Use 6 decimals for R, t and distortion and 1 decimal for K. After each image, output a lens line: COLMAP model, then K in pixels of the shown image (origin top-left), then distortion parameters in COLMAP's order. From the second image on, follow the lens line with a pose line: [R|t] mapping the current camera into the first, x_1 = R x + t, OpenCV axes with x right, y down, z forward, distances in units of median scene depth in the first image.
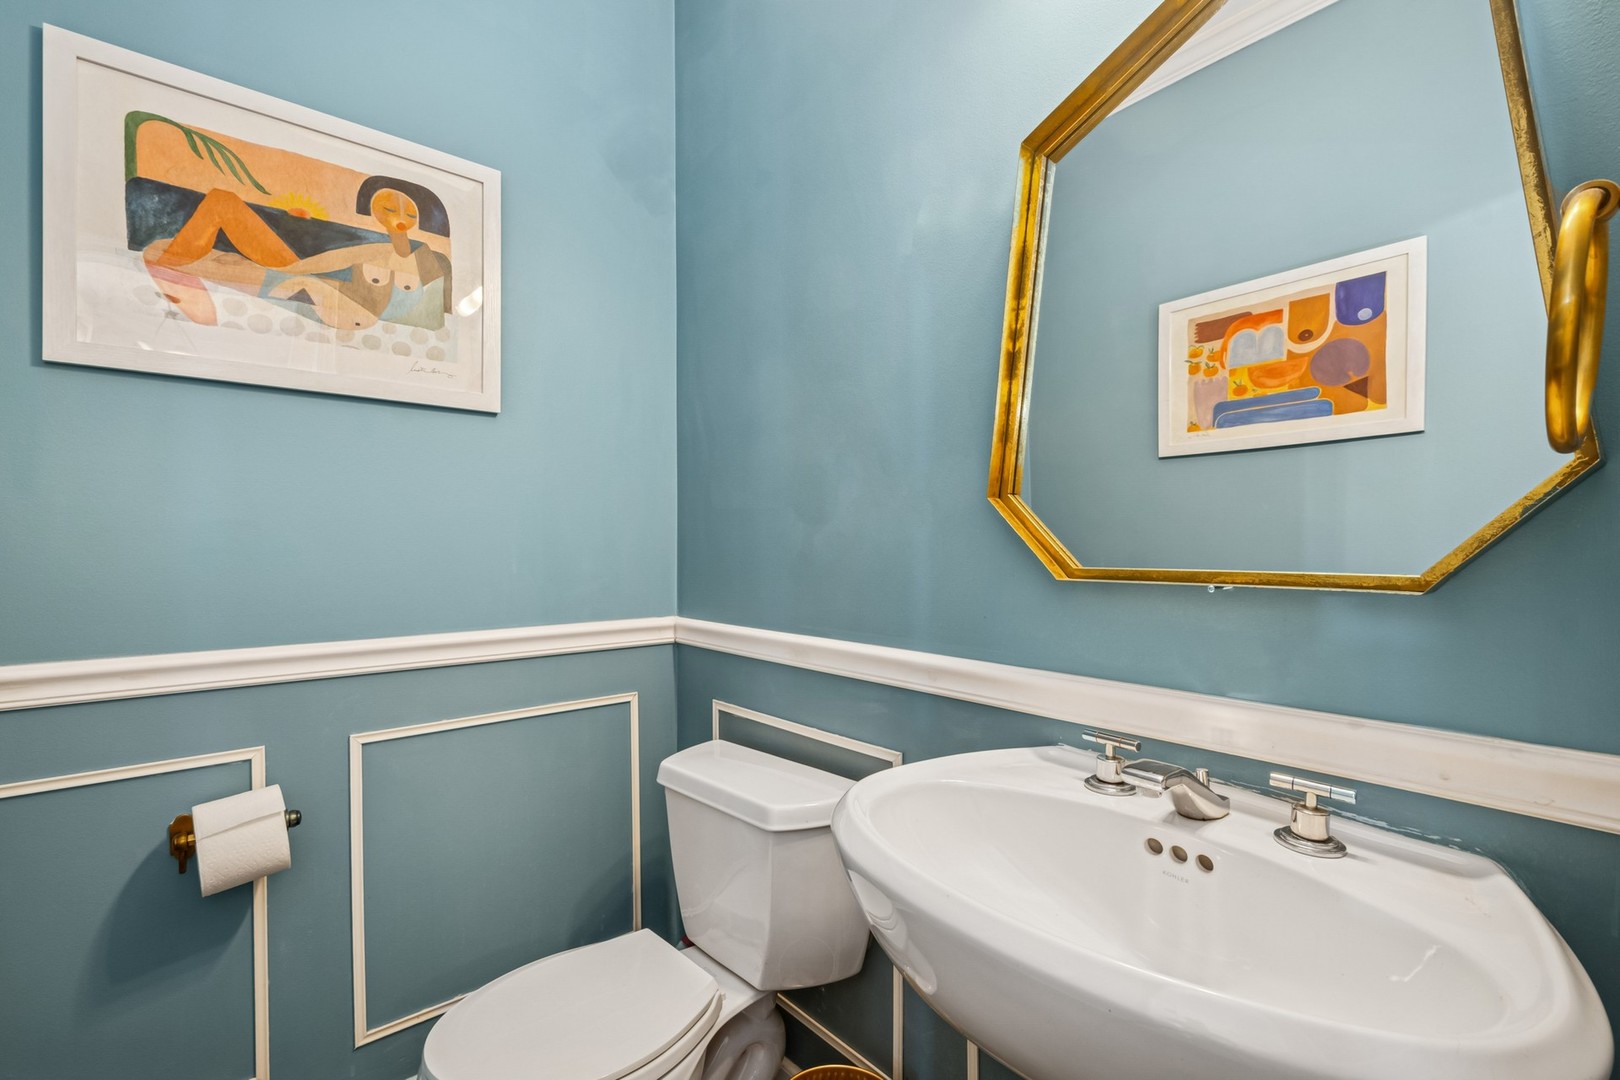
lens RADIAL K [[715.5, 0, 818.1], [0, 715.5, 545.5], [0, 0, 1]] dist [0.007435, -0.000196]
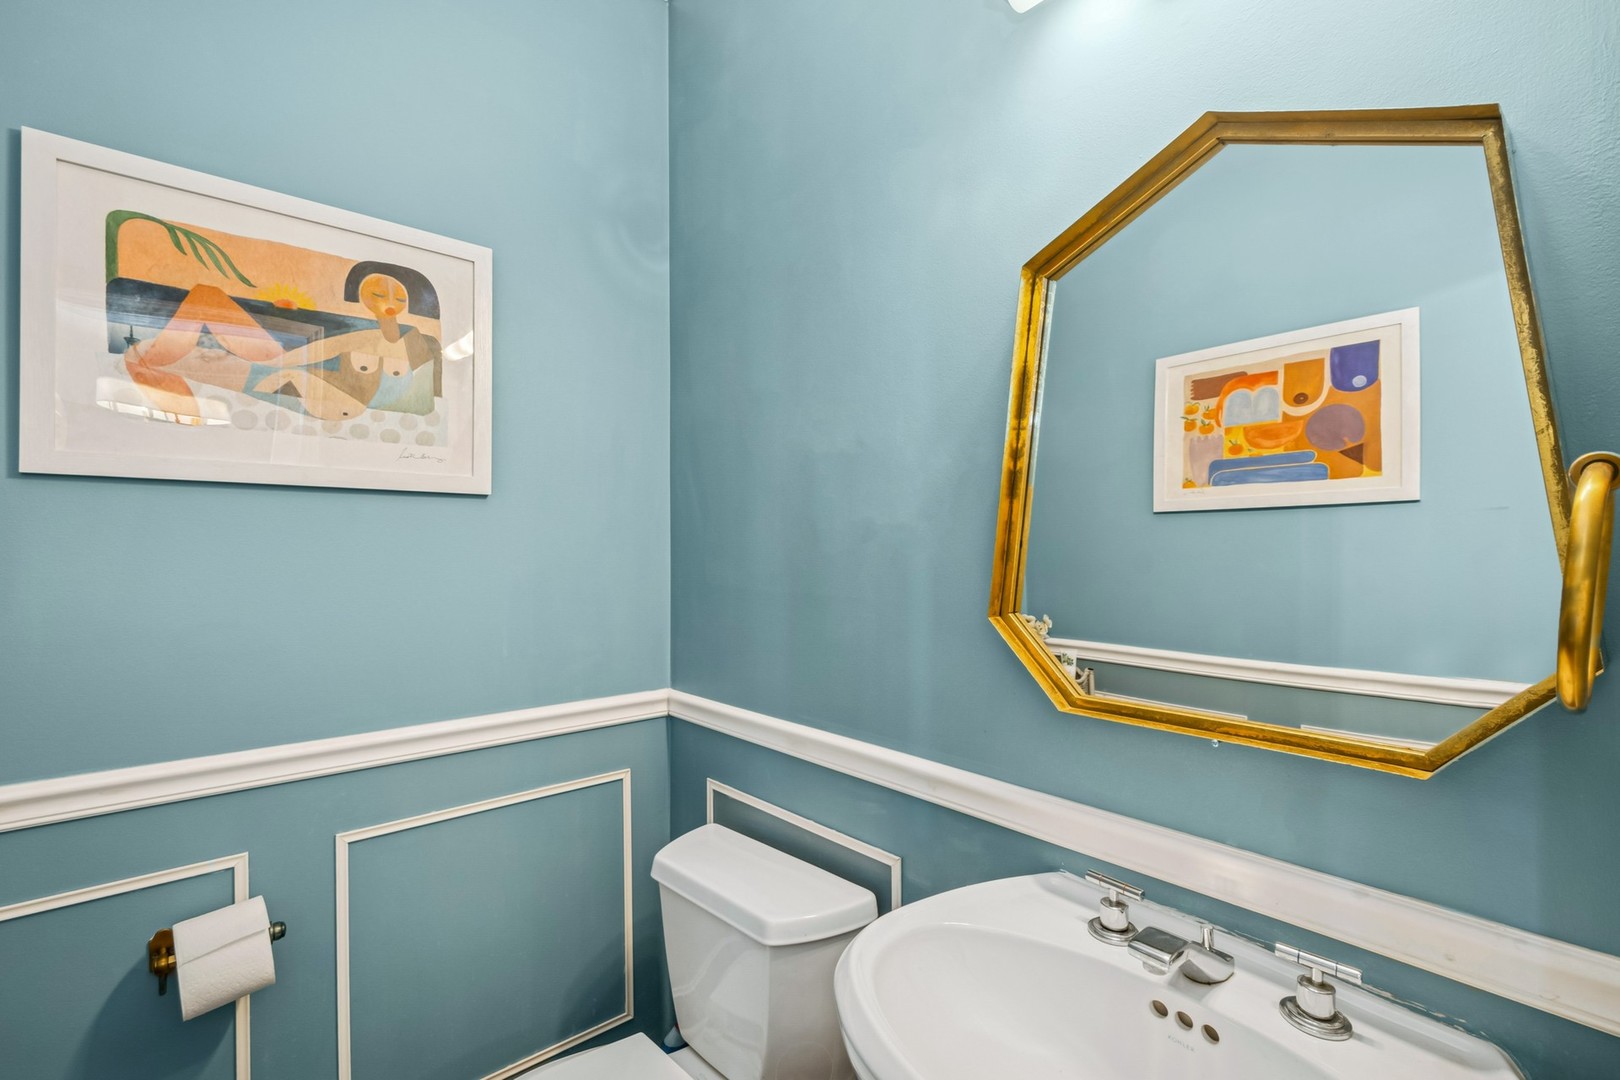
lens RADIAL K [[723.2, 0, 819.3], [0, 723.2, 548.2], [0, 0, 1]] dist [0.008407, -0.000569]
pose [[0.999885, 0.000738, 0.015144, -0.010821], [-0.000708, 0.999998, -0.002017, -0.137985], [-0.015145, 0.002006, 0.999883, 0.000970]]
